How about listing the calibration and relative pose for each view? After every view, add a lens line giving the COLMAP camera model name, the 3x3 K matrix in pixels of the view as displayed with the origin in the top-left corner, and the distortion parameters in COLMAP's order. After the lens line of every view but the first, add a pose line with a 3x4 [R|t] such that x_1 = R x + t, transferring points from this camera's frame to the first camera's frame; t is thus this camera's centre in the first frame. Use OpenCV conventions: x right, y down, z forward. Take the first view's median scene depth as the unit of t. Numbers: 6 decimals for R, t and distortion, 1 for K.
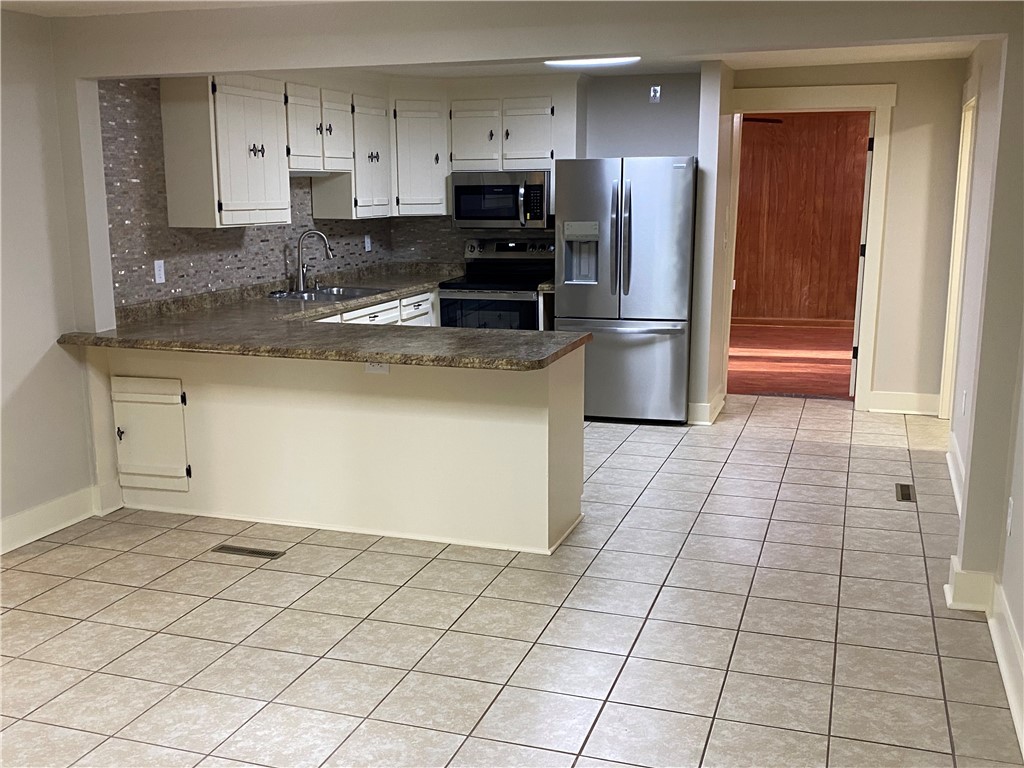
lens RADIAL K [[1044.3, 0, 501.6], [0, 1044.3, 398.7], [0, 0, 1]] dist [0.043470, 0.000000]
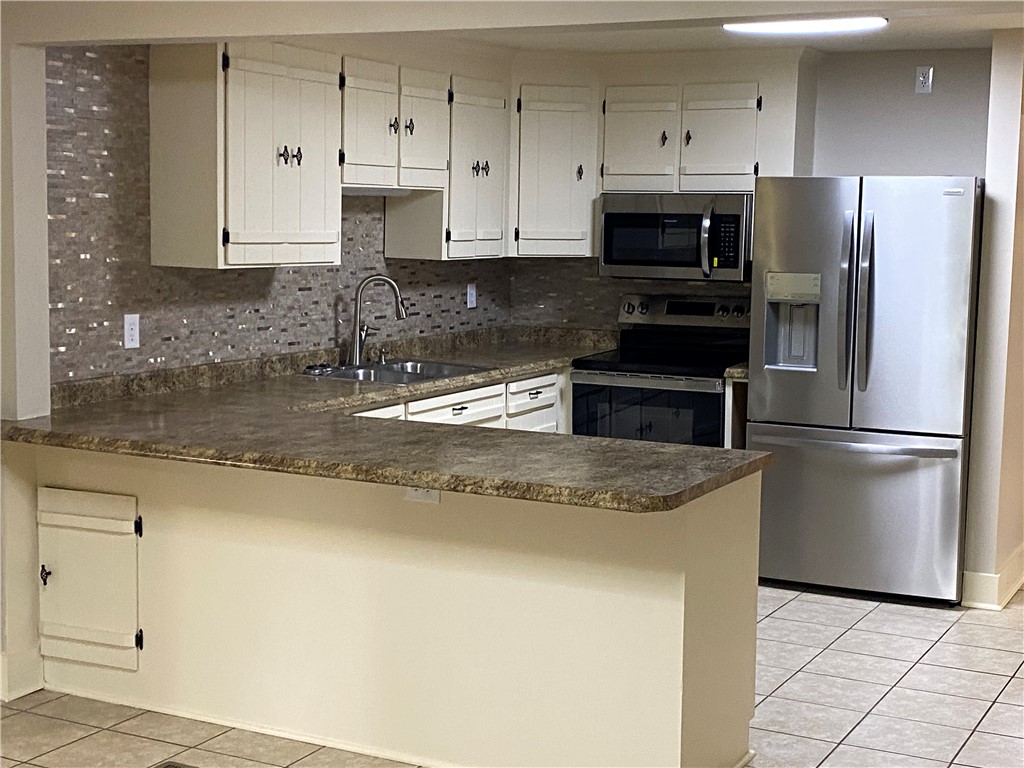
lens RADIAL K [[1562.5, 0, 518.9], [0, 1562.5, 376.3], [0, 0, 1]] dist [0.069371, 0.000000]
pose [[0.989633, 0.038003, -0.138499, 0.048565], [-0.051072, 0.994443, -0.092064, -0.011705], [0.134231, 0.098183, 0.986074, 0.047969]]
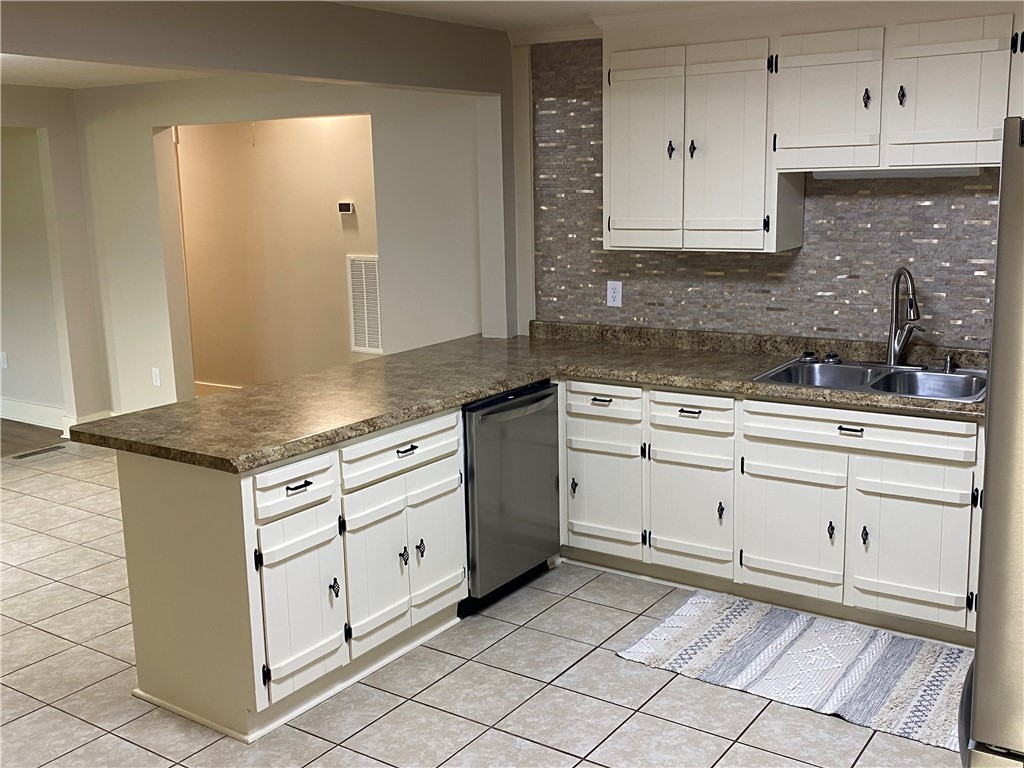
lens RADIAL K [[1044.3, 0, 512.2], [0, 1044.3, 391.0], [0, 0, 1]] dist [0.043470, 0.000000]
pose [[-0.274615, 0.206436, -0.939133, 0.466962], [-0.163339, 0.952473, 0.257130, -0.221297], [0.947580, 0.224009, -0.227844, 0.987640]]
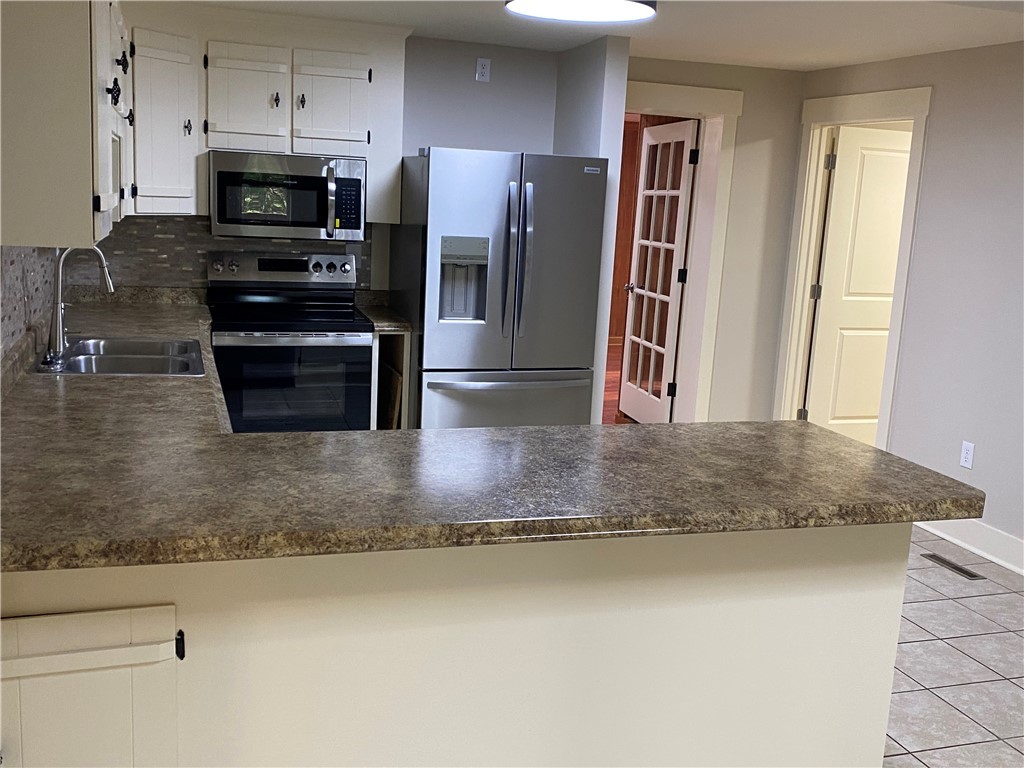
lens RADIAL K [[1044.3, 0, 517.9], [0, 1044.3, 384.4], [0, 0, 1]] dist [0.043470, 0.000000]
pose [[0.791204, -0.061694, 0.608433, -0.357924], [0.064617, 0.997763, 0.017144, -0.084491], [-0.608129, 0.025751, 0.793420, 0.444301]]
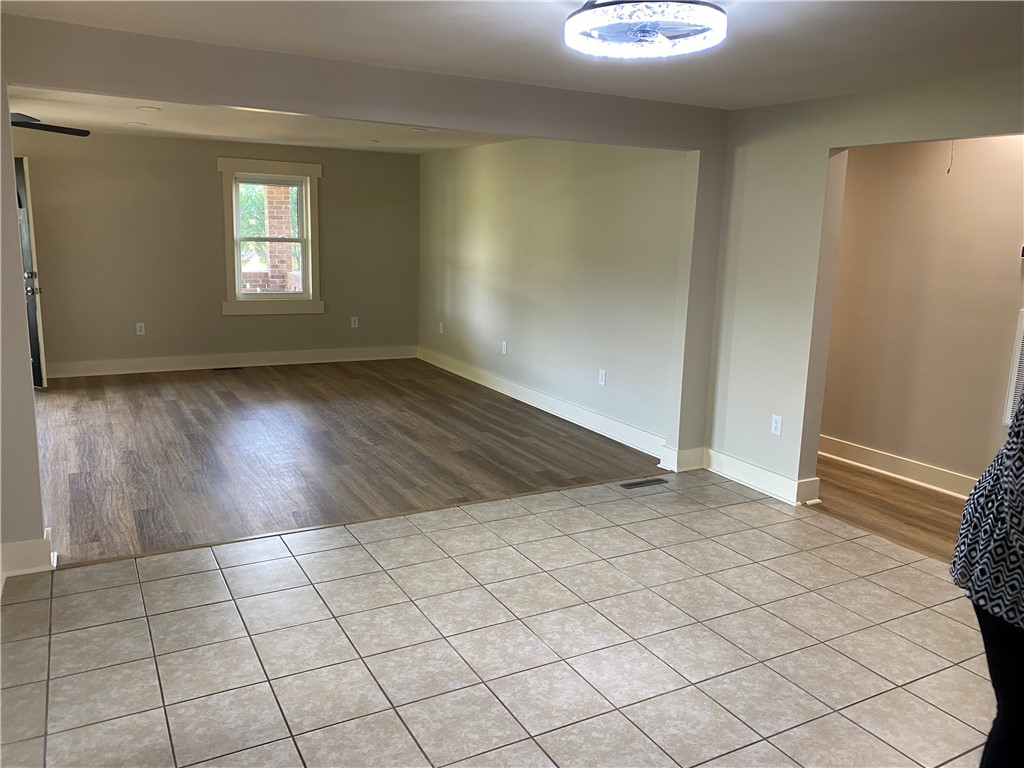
lens RADIAL K [[785.5, 0, 514.7], [0, 785.5, 380.2], [0, 0, 1]] dist [0.041432, -0.073945]
pose [[-0.665388, 0.130303, -0.735037, 0.250215], [-0.173459, 0.930709, 0.322013, -0.131364], [0.726065, 0.341763, -0.596681, 0.640838]]
